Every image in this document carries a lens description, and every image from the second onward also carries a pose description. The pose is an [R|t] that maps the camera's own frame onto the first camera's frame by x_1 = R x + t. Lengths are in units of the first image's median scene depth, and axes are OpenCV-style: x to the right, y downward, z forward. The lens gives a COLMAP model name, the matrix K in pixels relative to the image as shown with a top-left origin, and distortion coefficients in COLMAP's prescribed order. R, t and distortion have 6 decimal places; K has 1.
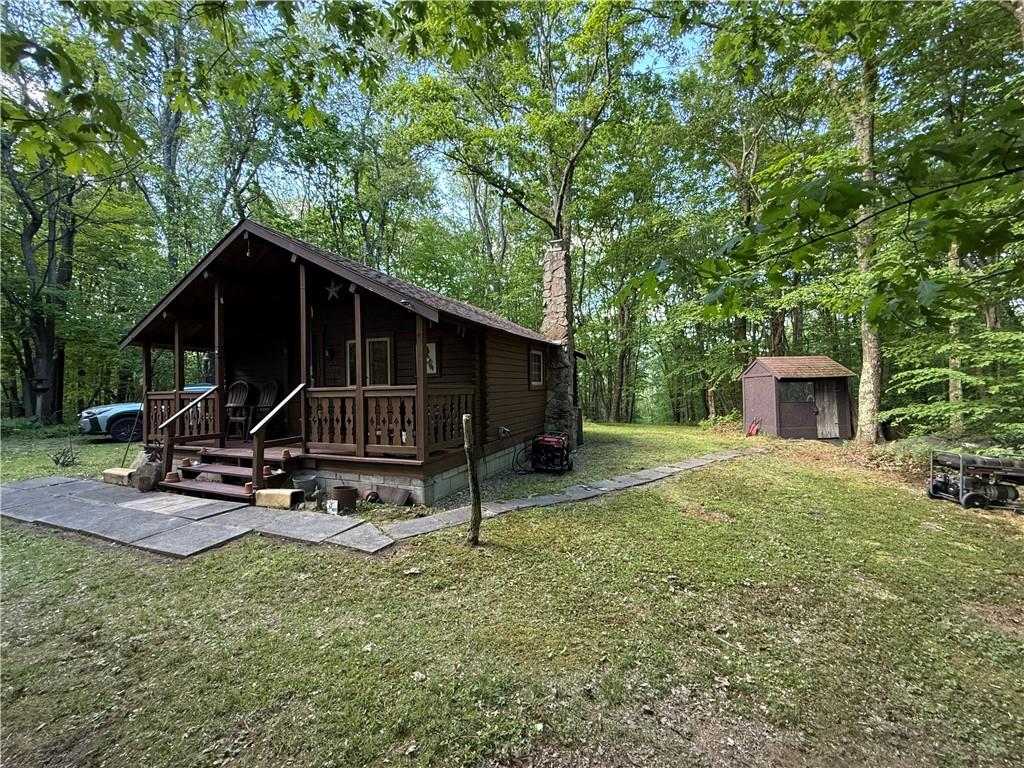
lens RADIAL K [[409.1, 0, 512.0], [0, 409.1, 384.0], [0, 0, 1]] dist [0.002479, 0.000069]
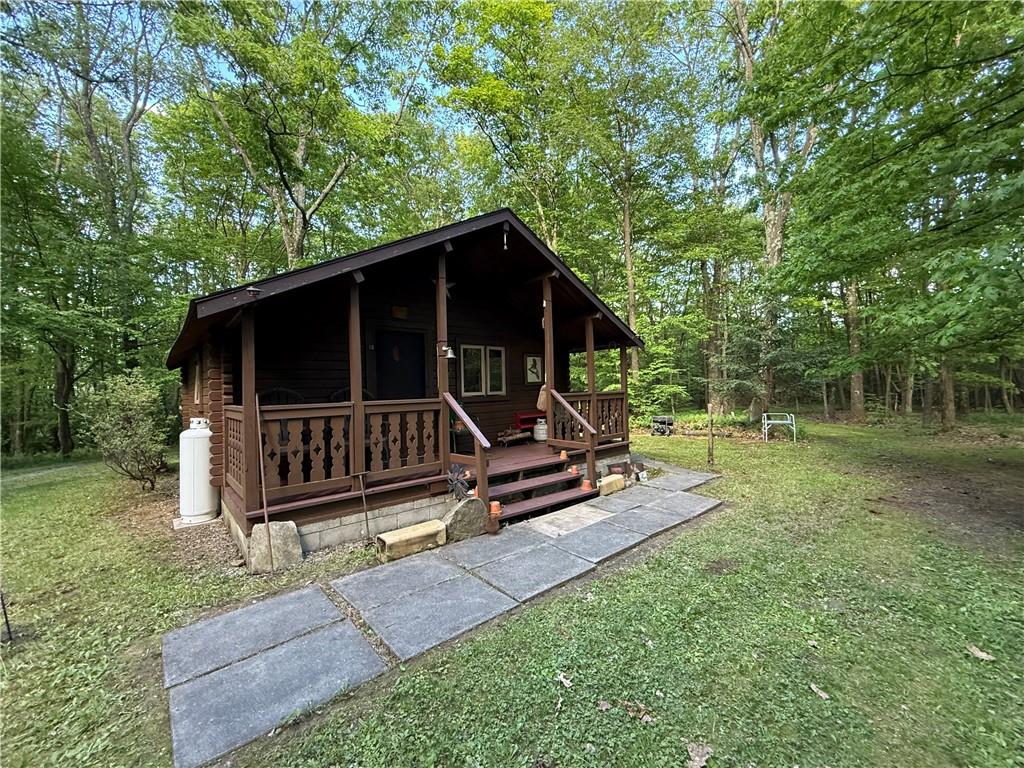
lens RADIAL K [[409.1, 0, 512.0], [0, 409.1, 384.0], [0, 0, 1]] dist [0.002479, 0.000069]
pose [[0.445450, 0.024409, 0.894974, -1.040079], [0.040700, 0.998043, -0.047477, 0.026283], [-0.894381, 0.057573, 0.443585, 0.440405]]
